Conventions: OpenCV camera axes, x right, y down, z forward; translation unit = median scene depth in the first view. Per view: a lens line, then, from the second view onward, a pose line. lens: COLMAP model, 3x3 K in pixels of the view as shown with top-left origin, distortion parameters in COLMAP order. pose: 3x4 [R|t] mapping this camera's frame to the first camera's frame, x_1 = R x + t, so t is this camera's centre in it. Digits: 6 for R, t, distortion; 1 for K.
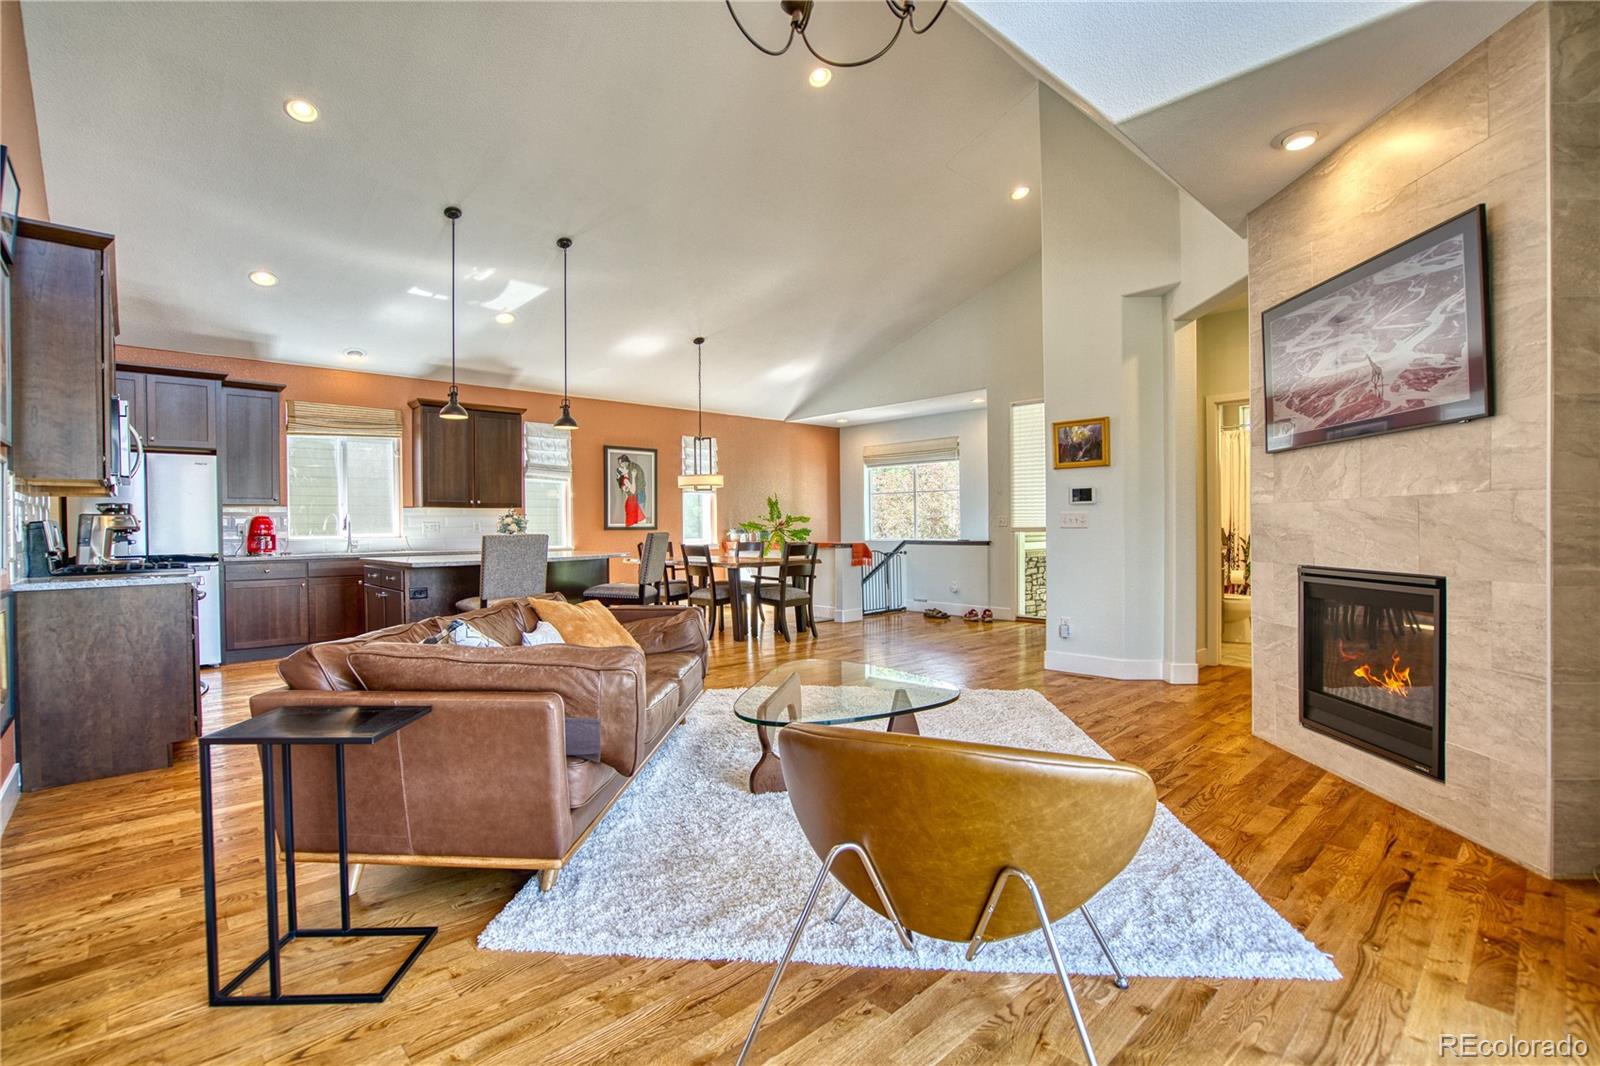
lens RADIAL K [[741.6, 0, 798.1], [0, 741.6, 529.1], [0, 0, 1]] dist [-0.057677, 0.022302]
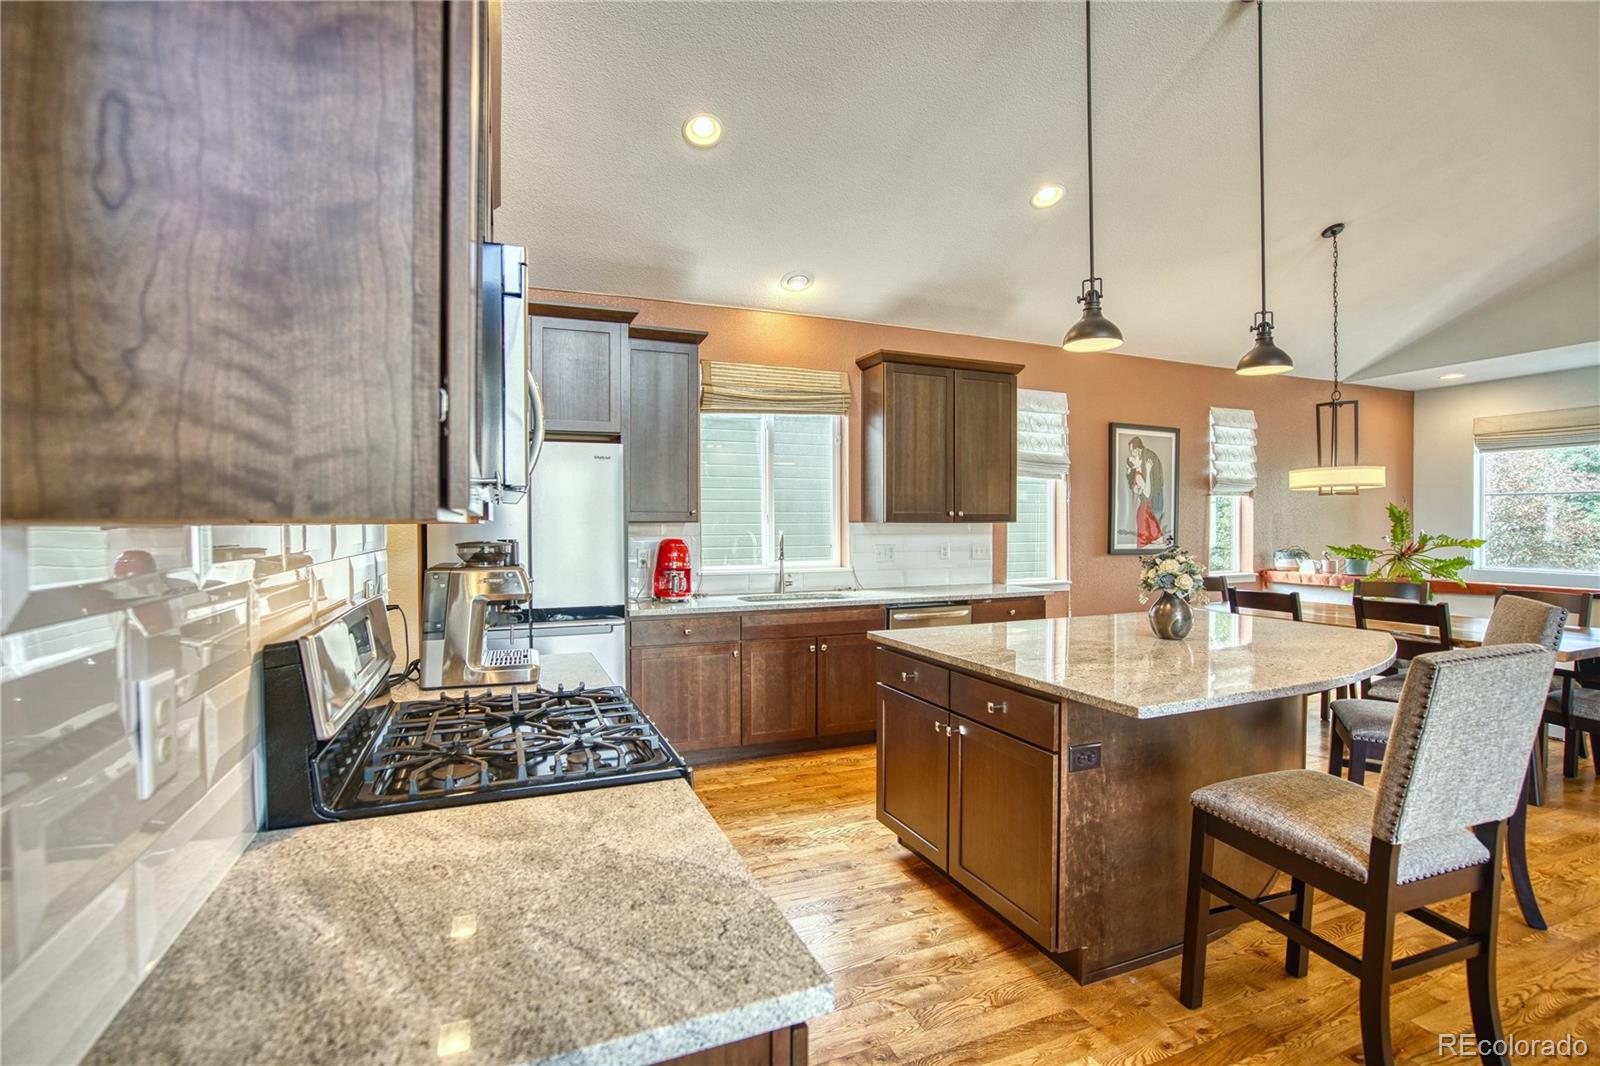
lens RADIAL K [[741.6, 0, 798.1], [0, 741.6, 529.1], [0, 0, 1]] dist [-0.057677, 0.022302]
pose [[0.935629, 0.013151, -0.352739, -0.410089], [-0.009947, 0.999891, 0.010894, -0.035291], [0.352844, -0.006685, 0.935658, 0.428777]]
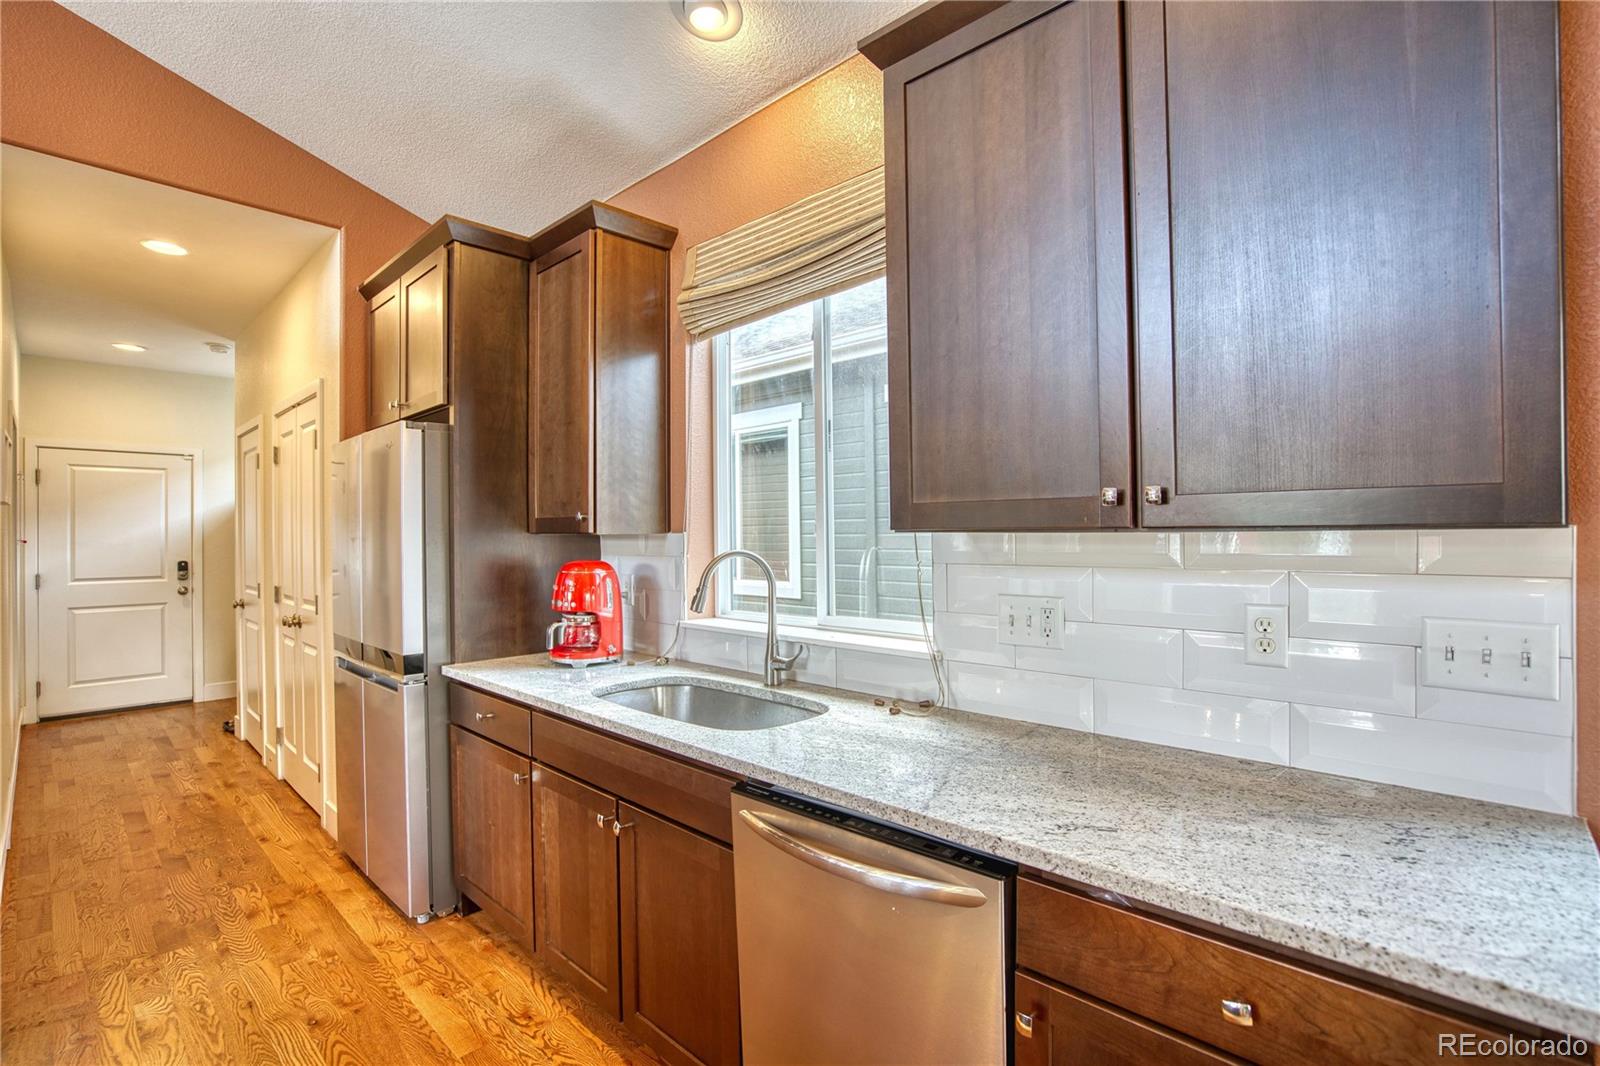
lens RADIAL K [[741.6, 0, 798.1], [0, 741.6, 529.1], [0, 0, 1]] dist [-0.057677, 0.022302]
pose [[0.051117, 0.005224, -0.998679, -0.341992], [0.008091, 0.999951, 0.005645, -0.037206], [0.998660, -0.008369, 0.051072, 1.099670]]
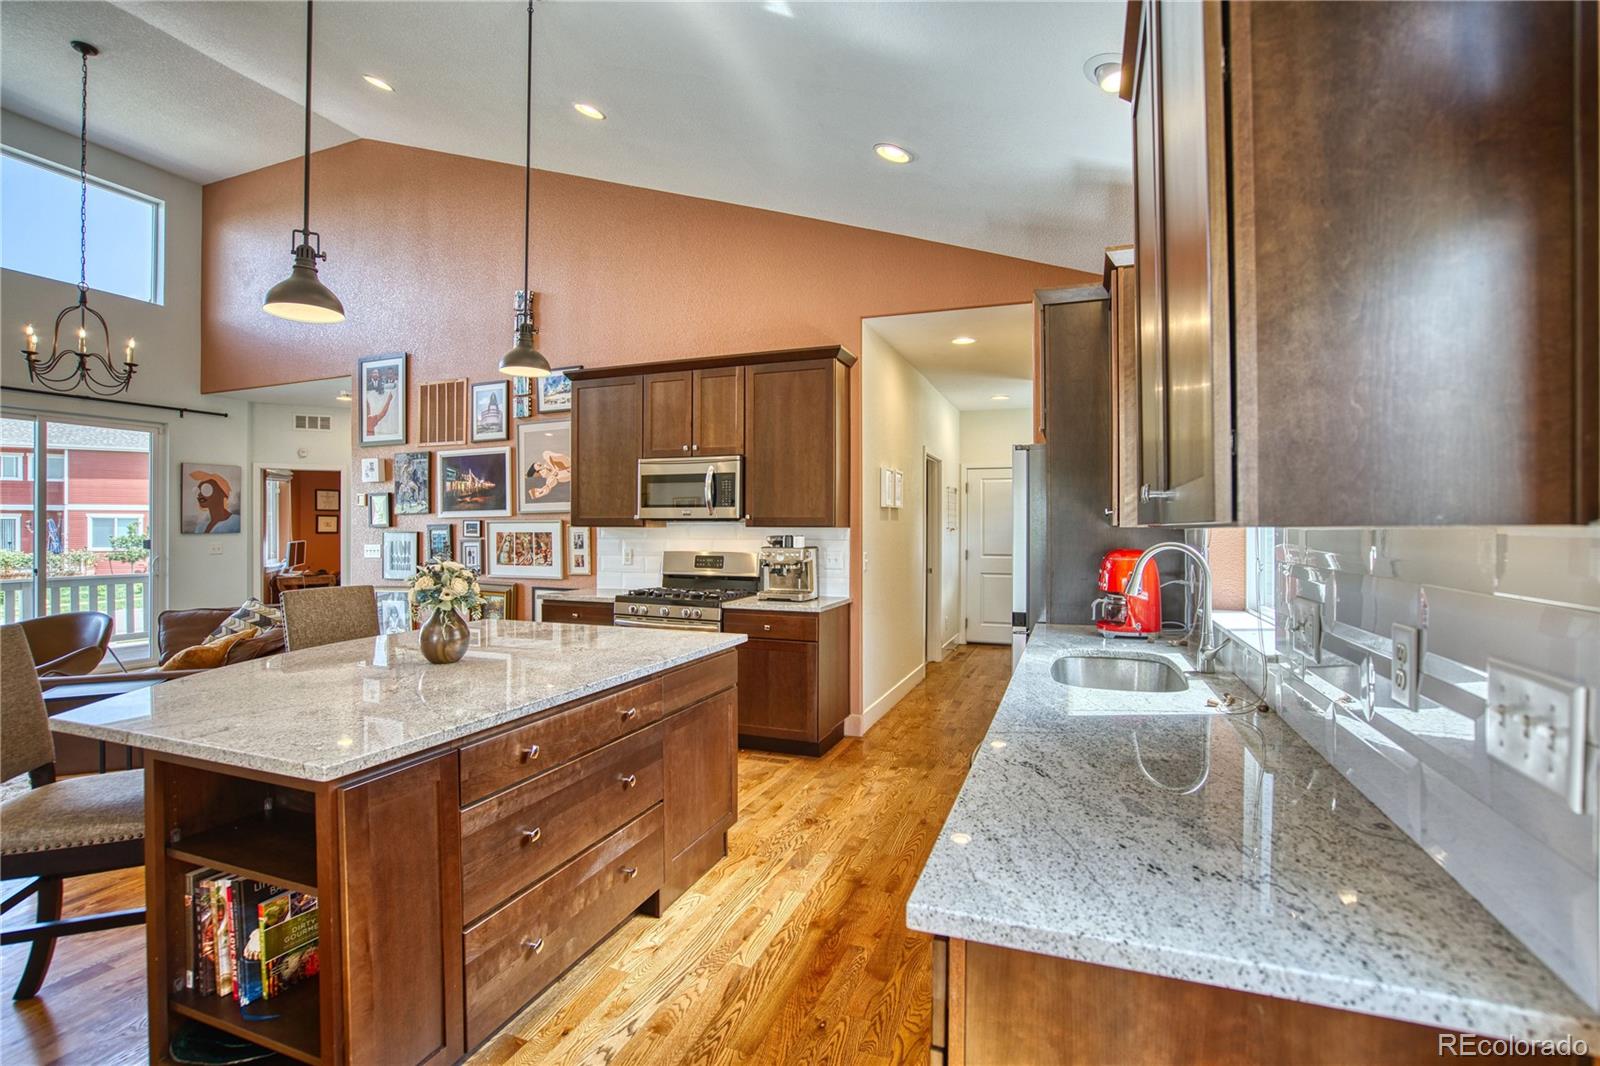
lens RADIAL K [[741.6, 0, 798.1], [0, 741.6, 529.1], [0, 0, 1]] dist [-0.057677, 0.022302]
pose [[-0.901275, 0.010728, -0.433115, -0.357579], [0.008316, 0.999938, 0.007463, -0.036390], [0.433168, 0.003124, -0.901308, 1.334474]]
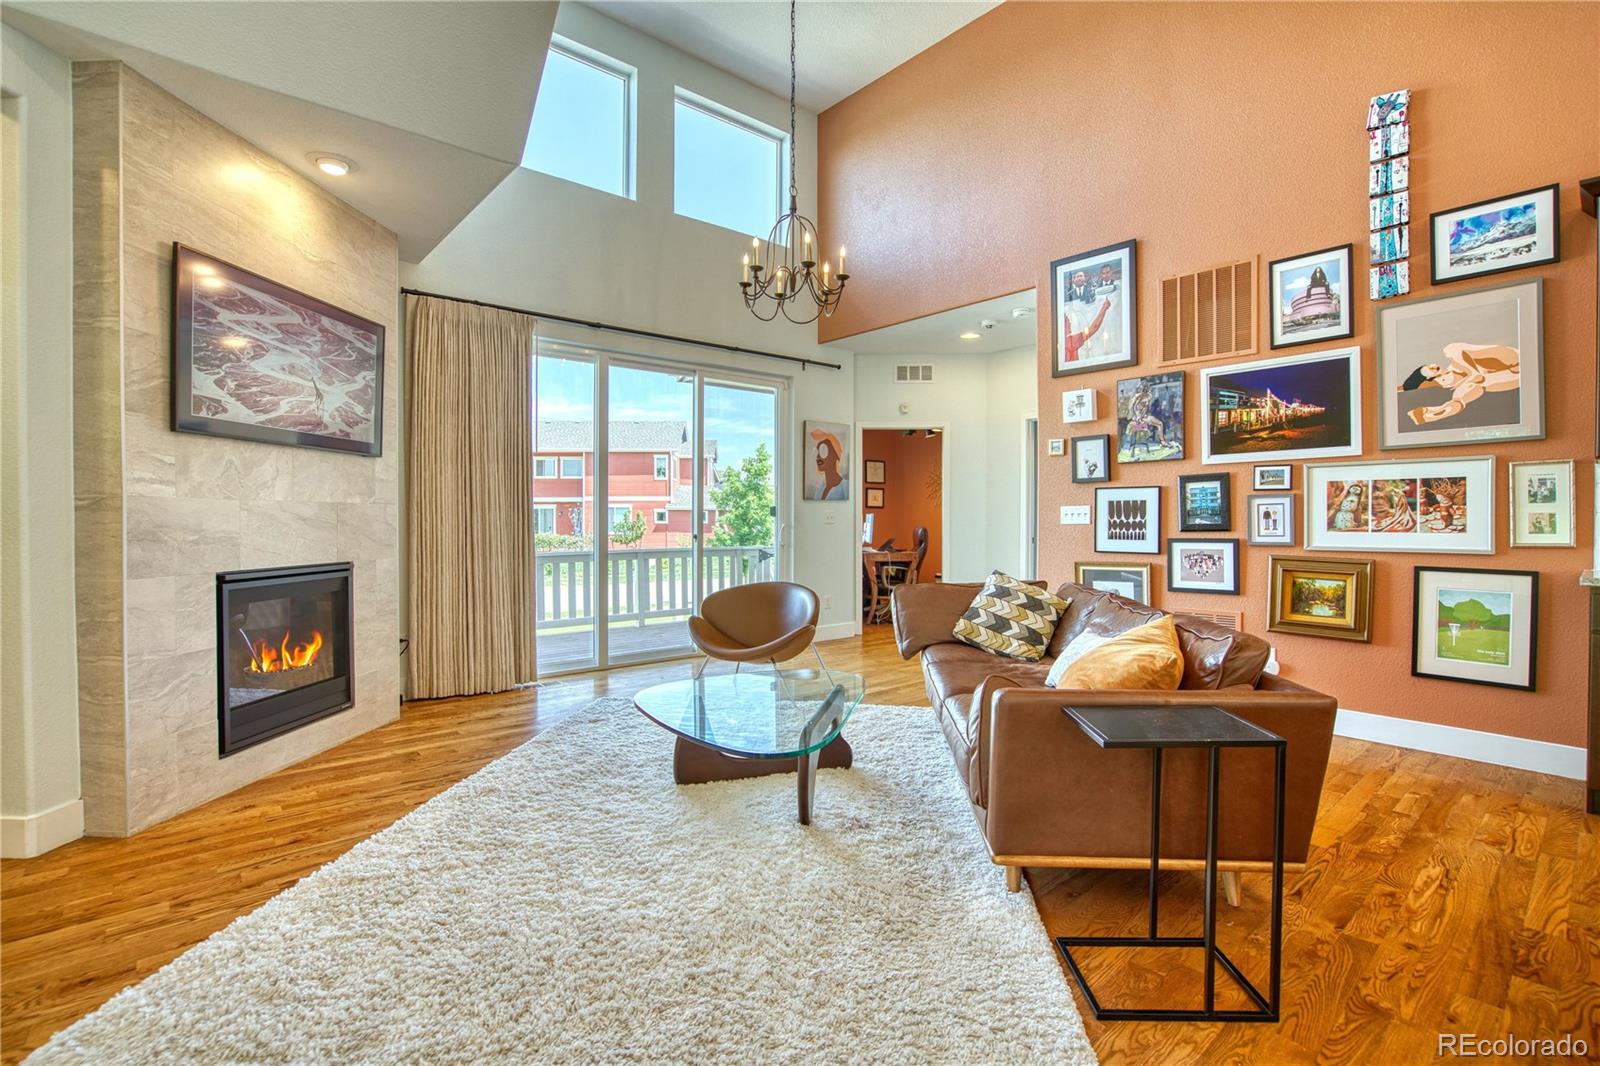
lens RADIAL K [[741.6, 0, 798.1], [0, 741.6, 529.1], [0, 0, 1]] dist [-0.057677, 0.022302]
pose [[-0.999220, 0.010006, 0.038213, -0.013917], [0.010602, 0.999825, 0.015407, -0.004070], [-0.038052, 0.015800, -0.999151, 0.954868]]
